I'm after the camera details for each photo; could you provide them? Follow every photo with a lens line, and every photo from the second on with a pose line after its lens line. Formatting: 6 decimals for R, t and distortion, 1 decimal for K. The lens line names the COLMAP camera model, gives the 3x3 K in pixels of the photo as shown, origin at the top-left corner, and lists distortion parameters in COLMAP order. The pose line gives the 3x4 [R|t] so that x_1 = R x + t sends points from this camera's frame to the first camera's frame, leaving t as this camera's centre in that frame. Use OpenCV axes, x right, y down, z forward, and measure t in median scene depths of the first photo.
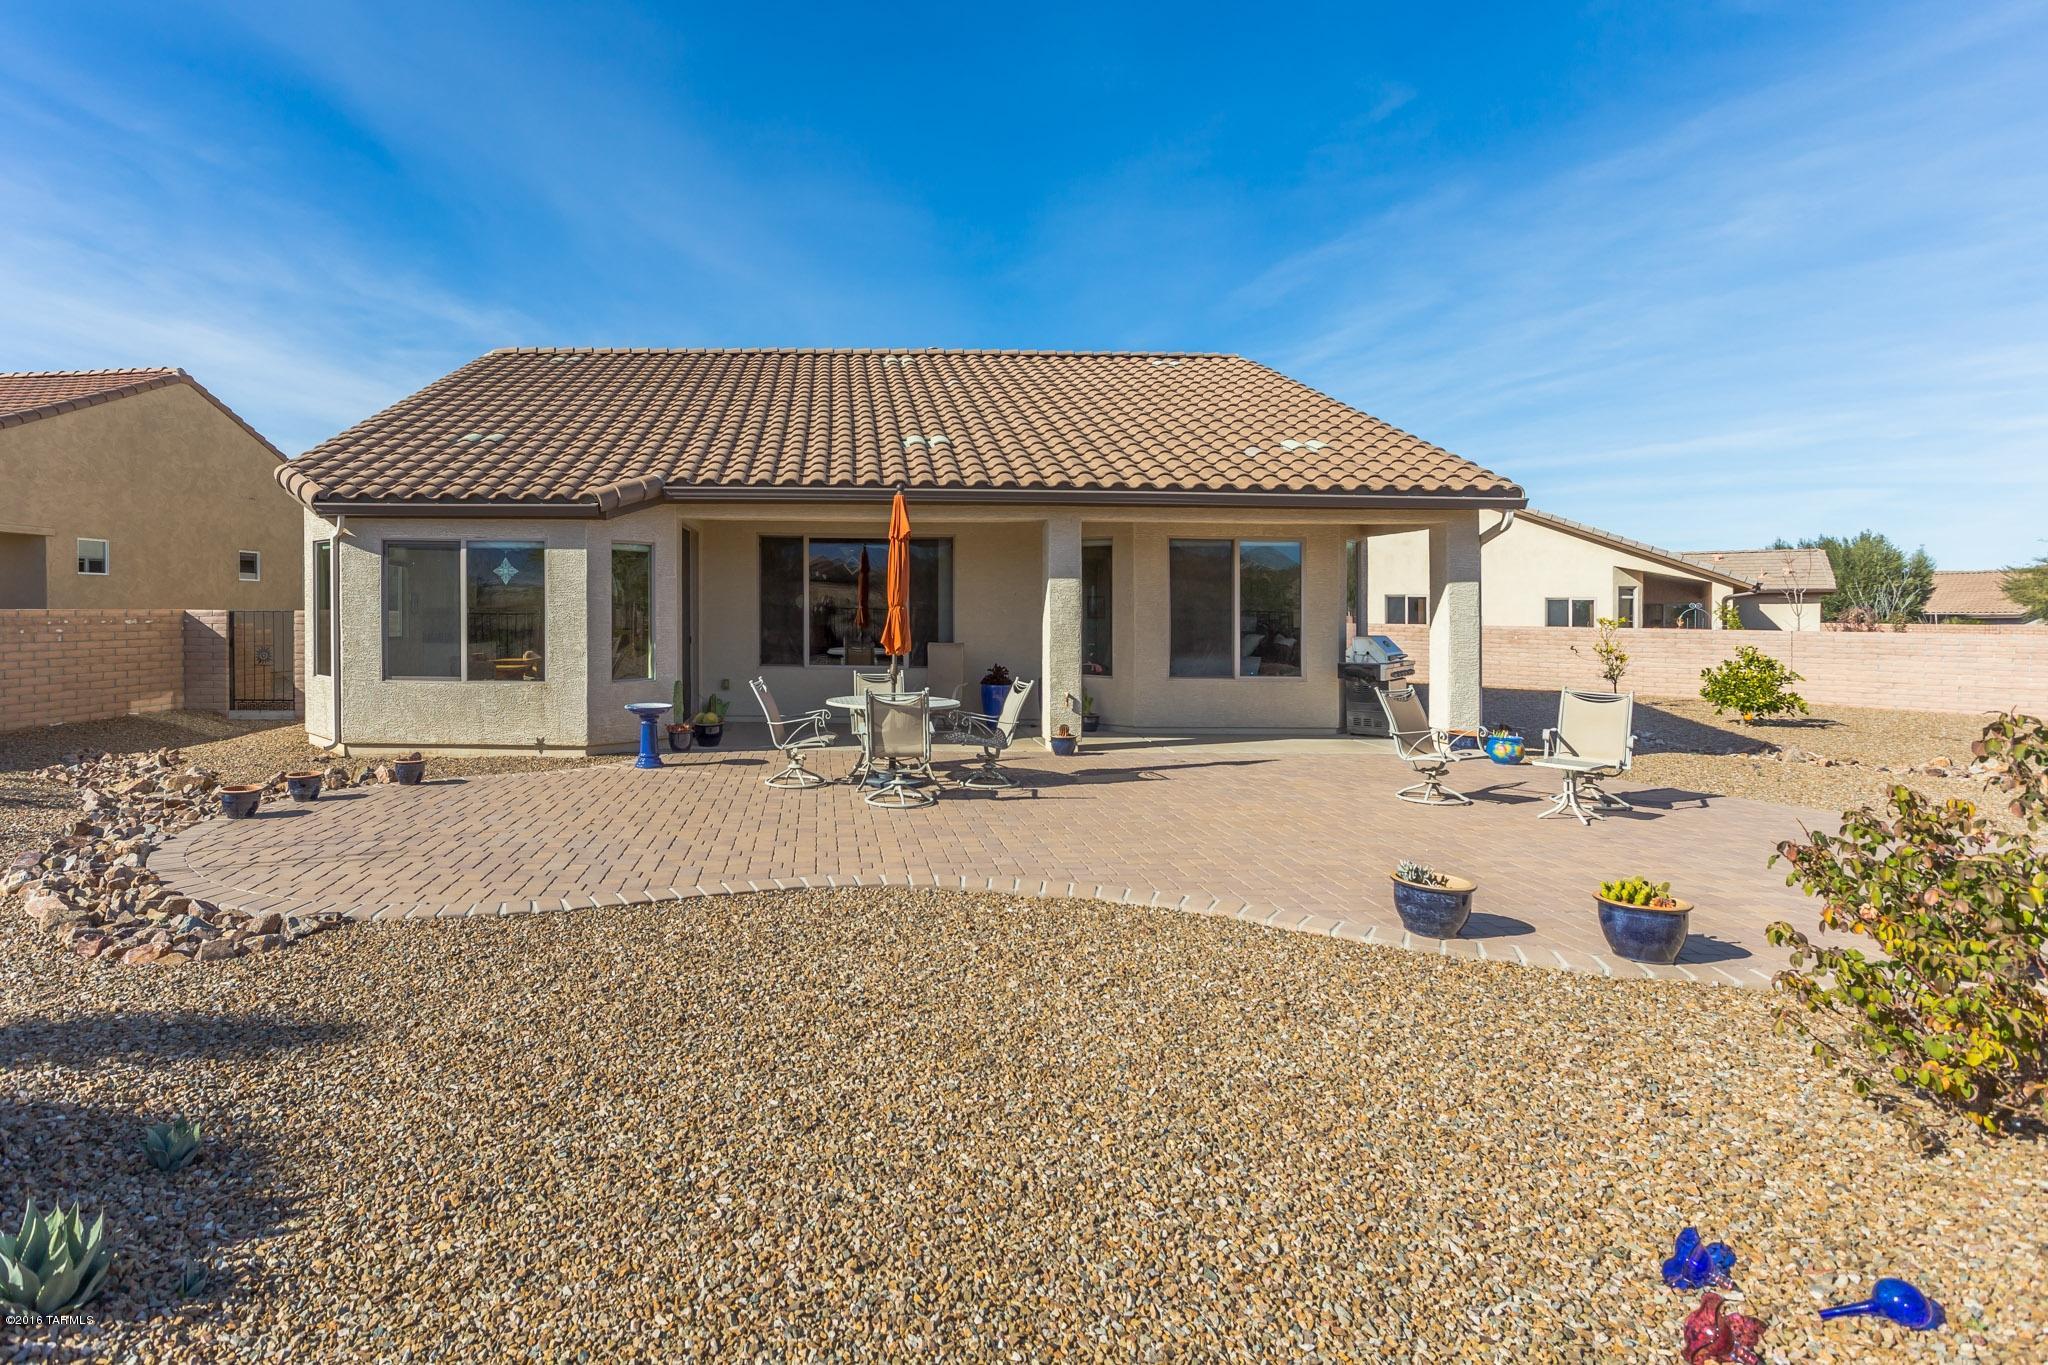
lens RADIAL K [[1017.5, 0, 1007.0], [0, 1017.5, 677.0], [0, 0, 1]] dist [-0.048285, 0.038520]
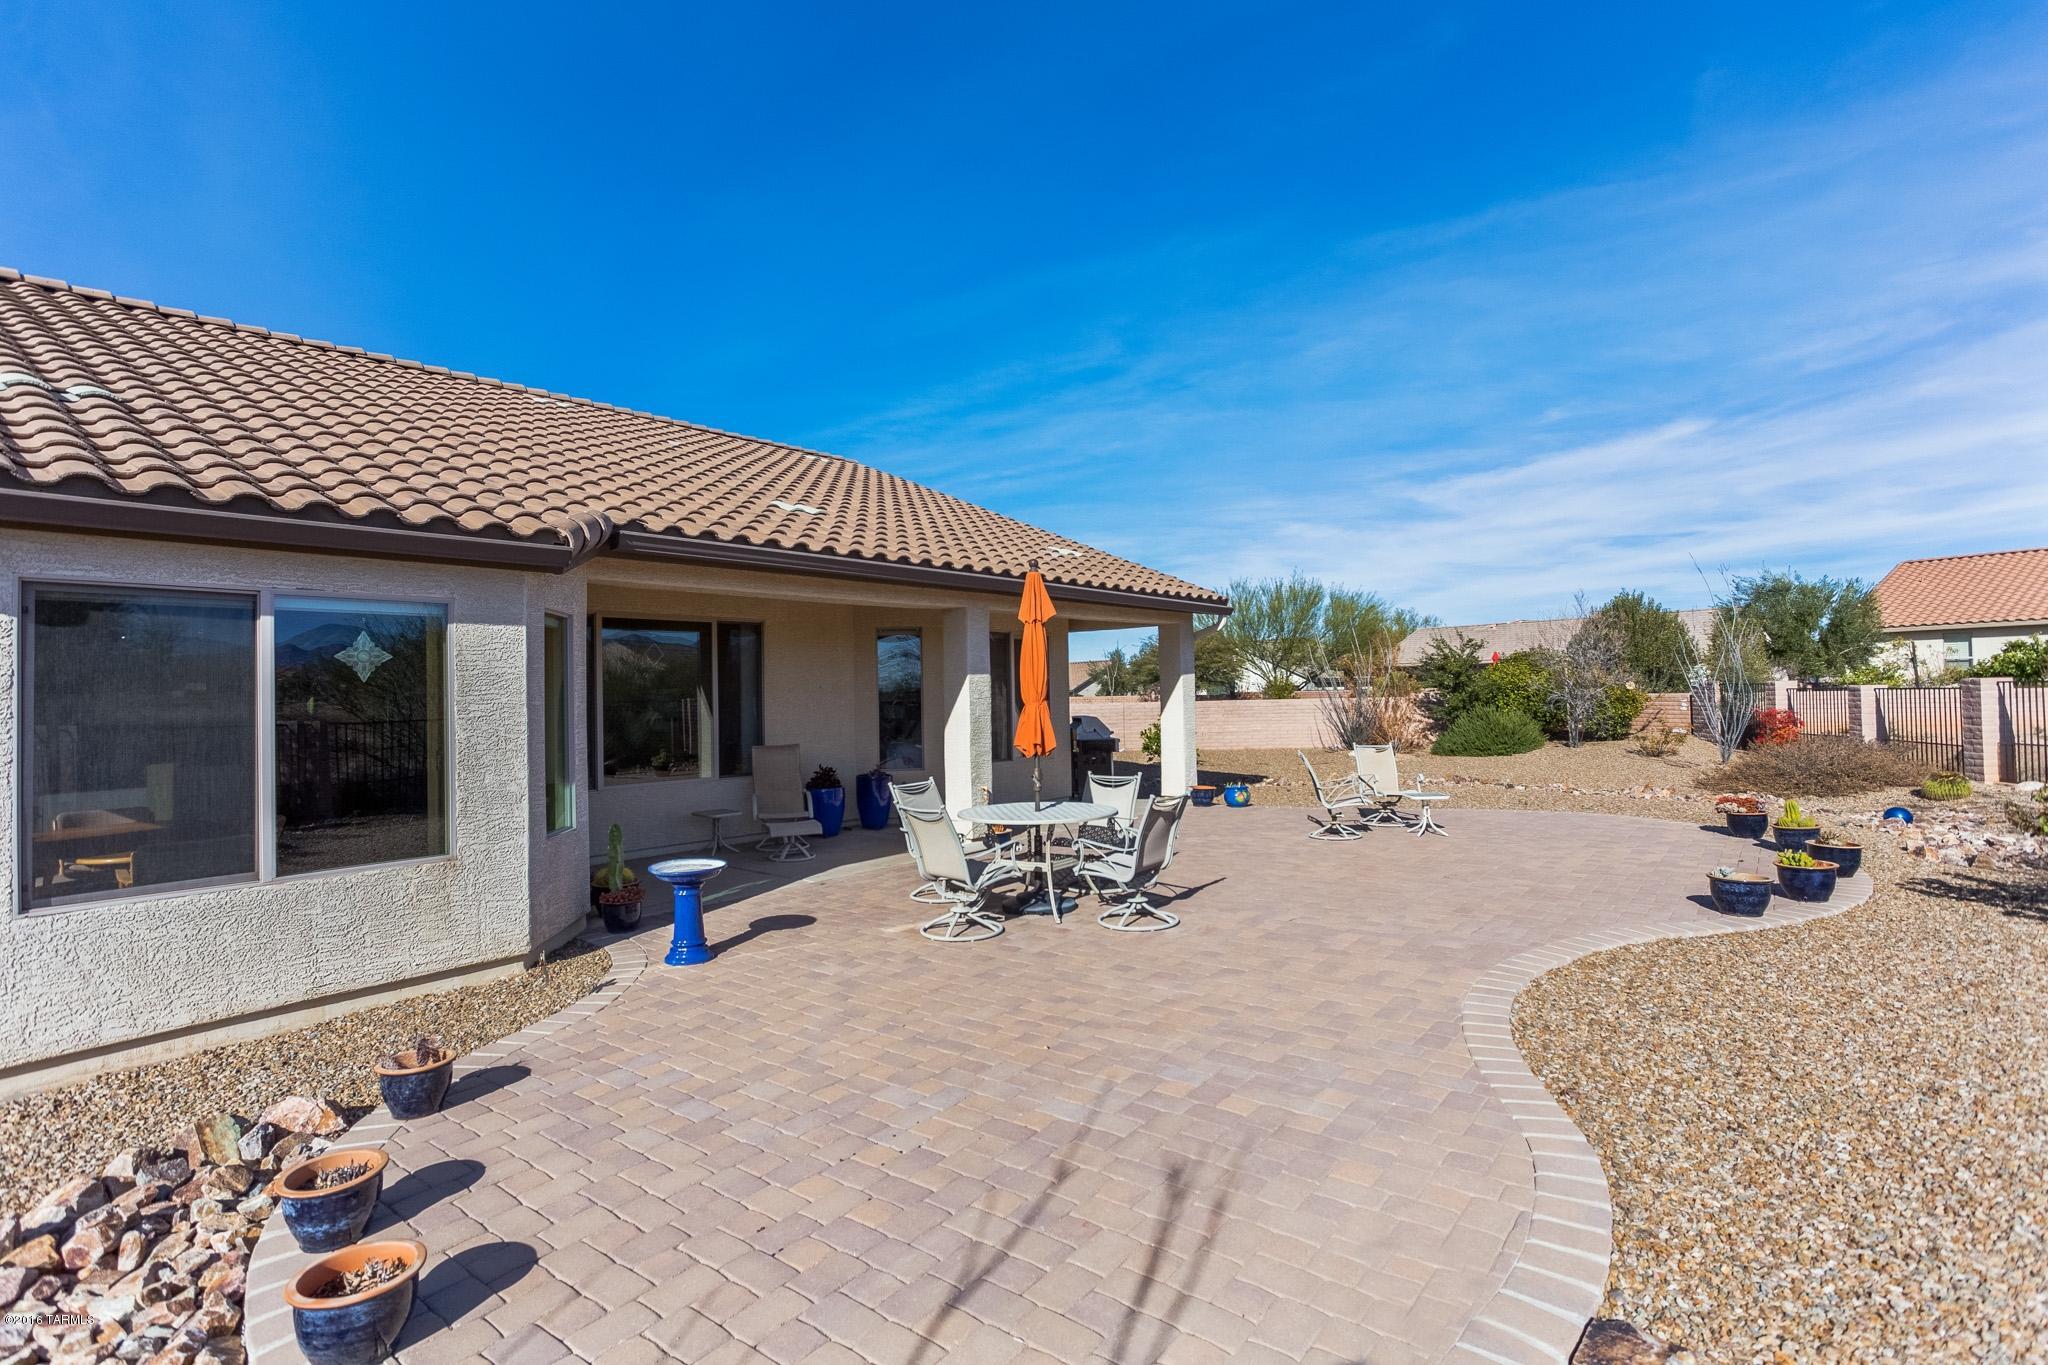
lens RADIAL K [[1017.5, 0, 1007.0], [0, 1017.5, 677.0], [0, 0, 1]] dist [-0.048285, 0.038520]
pose [[0.581496, -0.013130, 0.813443, -0.728485], [0.048349, 0.998660, -0.018442, -0.068524], [-0.812111, 0.050053, 0.581352, 0.417750]]
